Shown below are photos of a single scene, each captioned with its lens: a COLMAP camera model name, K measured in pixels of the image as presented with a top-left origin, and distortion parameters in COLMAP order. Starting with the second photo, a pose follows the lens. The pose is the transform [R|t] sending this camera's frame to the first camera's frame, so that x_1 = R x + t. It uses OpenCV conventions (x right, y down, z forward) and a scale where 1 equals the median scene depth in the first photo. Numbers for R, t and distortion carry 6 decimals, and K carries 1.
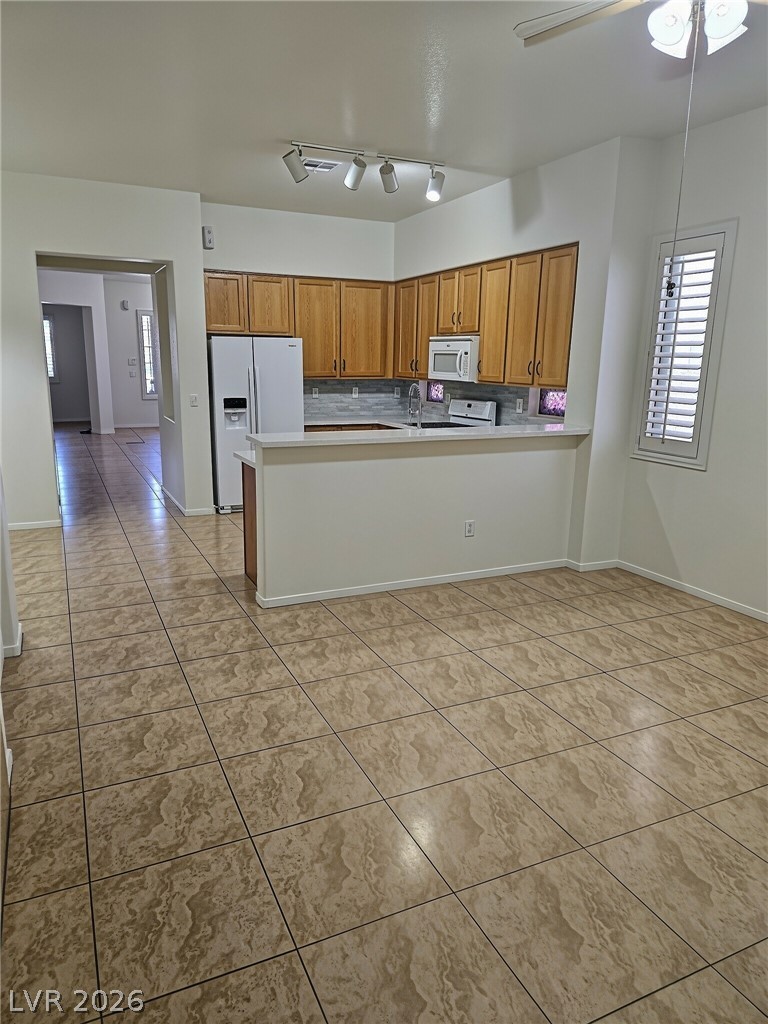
lens RADIAL K [[696.2, 0, 376.1], [0, 696.2, 513.2], [0, 0, 1]] dist [0.052366, -0.037723]
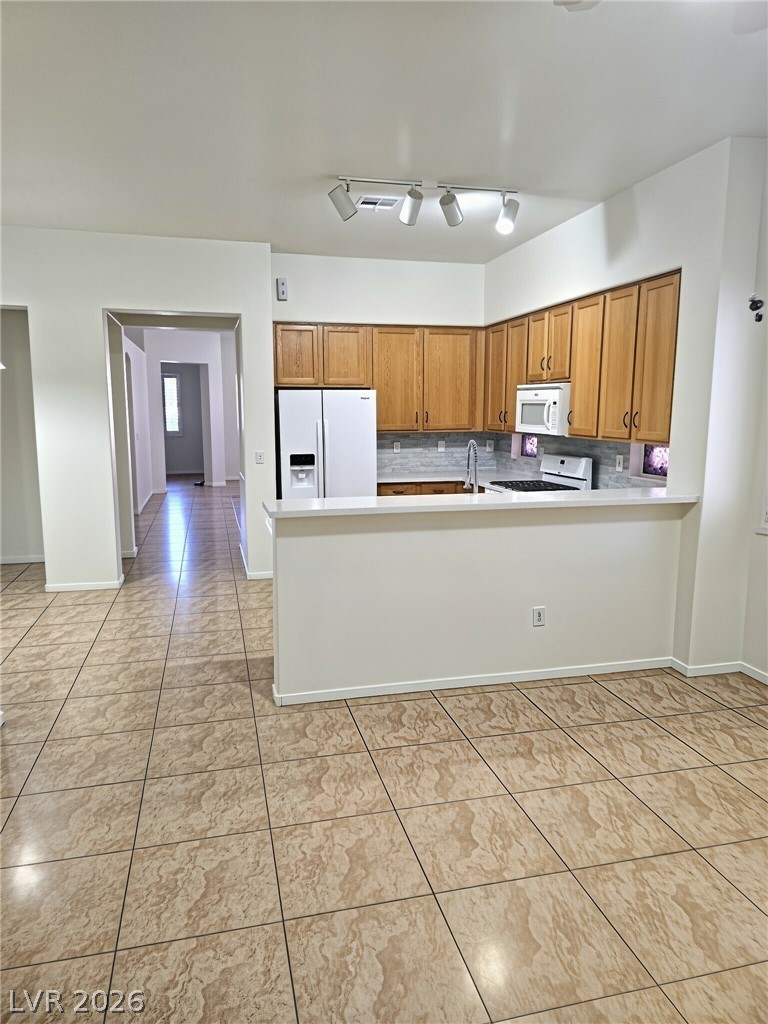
lens RADIAL K [[696.2, 0, 378.9], [0, 696.2, 506.2], [0, 0, 1]] dist [0.052366, -0.037723]
pose [[0.981747, 0.012669, -0.189770, 0.081858], [-0.027441, 0.996774, -0.075418, -0.030706], [0.188202, 0.079249, 0.978928, 0.123245]]
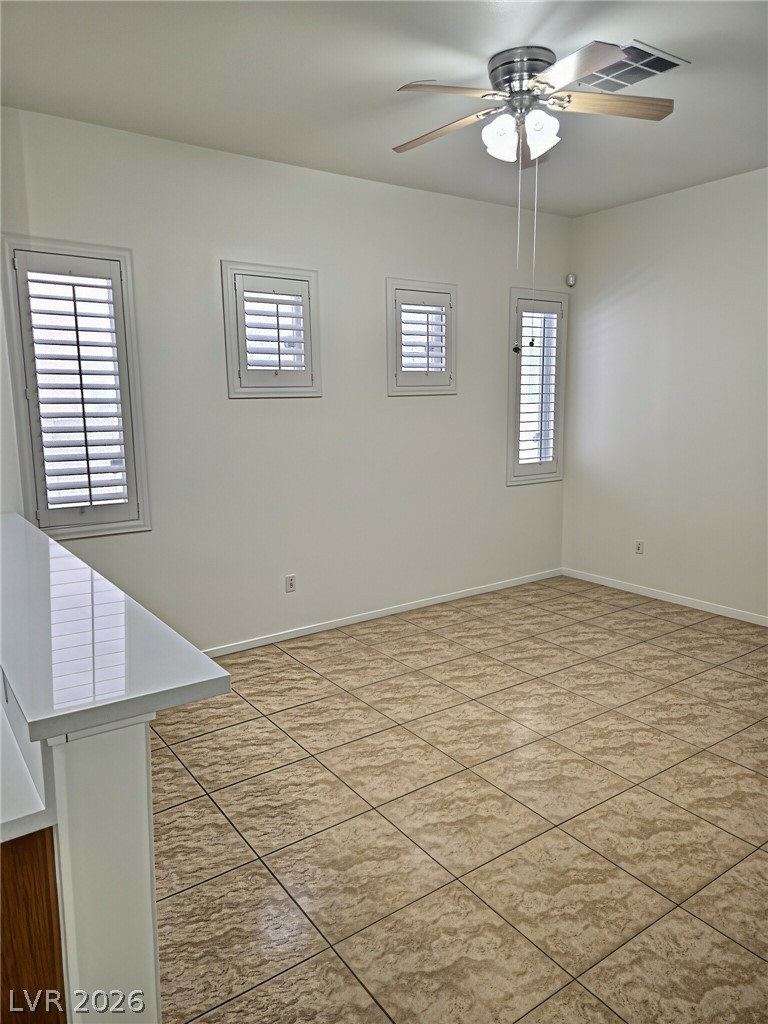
lens RADIAL K [[696.2, 0, 379.6], [0, 696.2, 501.1], [0, 0, 1]] dist [0.052366, -0.037723]
pose [[-0.178475, -0.160797, 0.970717, -0.309666], [0.229203, 0.952623, 0.199941, -0.147876], [-0.956876, 0.258176, -0.133165, 0.605711]]
